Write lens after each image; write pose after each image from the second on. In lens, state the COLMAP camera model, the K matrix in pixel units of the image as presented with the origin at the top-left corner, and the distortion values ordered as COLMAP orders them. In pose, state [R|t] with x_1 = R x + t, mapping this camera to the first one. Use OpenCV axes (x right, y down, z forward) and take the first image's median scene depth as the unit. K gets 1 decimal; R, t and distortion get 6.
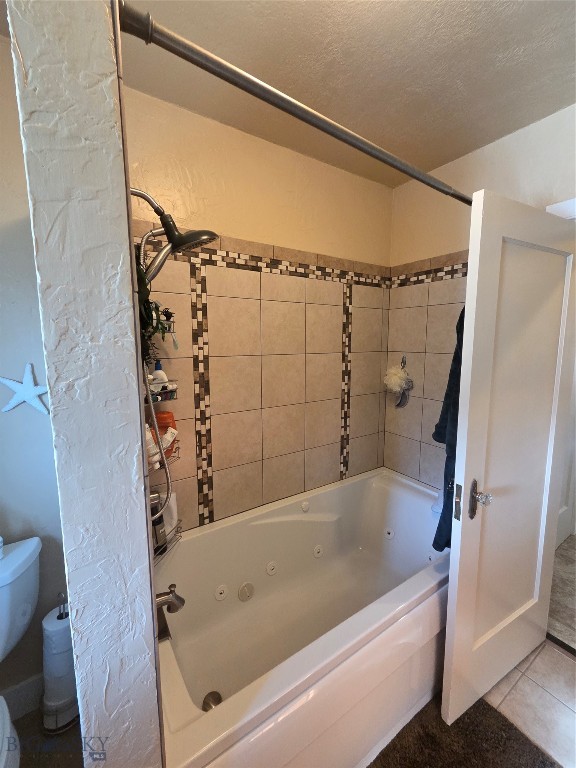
lens RADIAL K [[310.1, 0, 285.7], [0, 310.1, 382.0], [0, 0, 1]] dist [-0.000002, 0.002557]
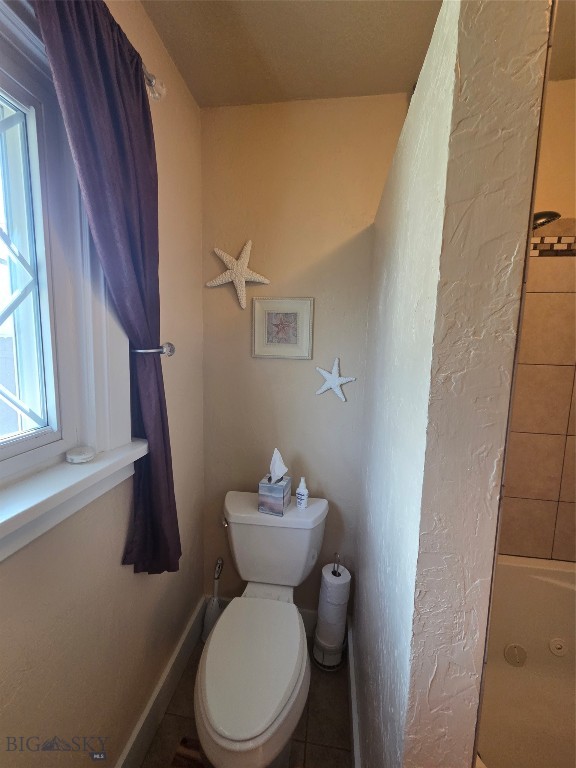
lens RADIAL K [[310.1, 0, 285.7], [0, 310.1, 382.0], [0, 0, 1]] dist [-0.000002, 0.002557]
pose [[0.757045, 0.107683, -0.644428, -0.407463], [-0.119099, 0.992543, 0.025940, 0.059322], [0.642416, 0.057113, 0.764225, -0.131071]]
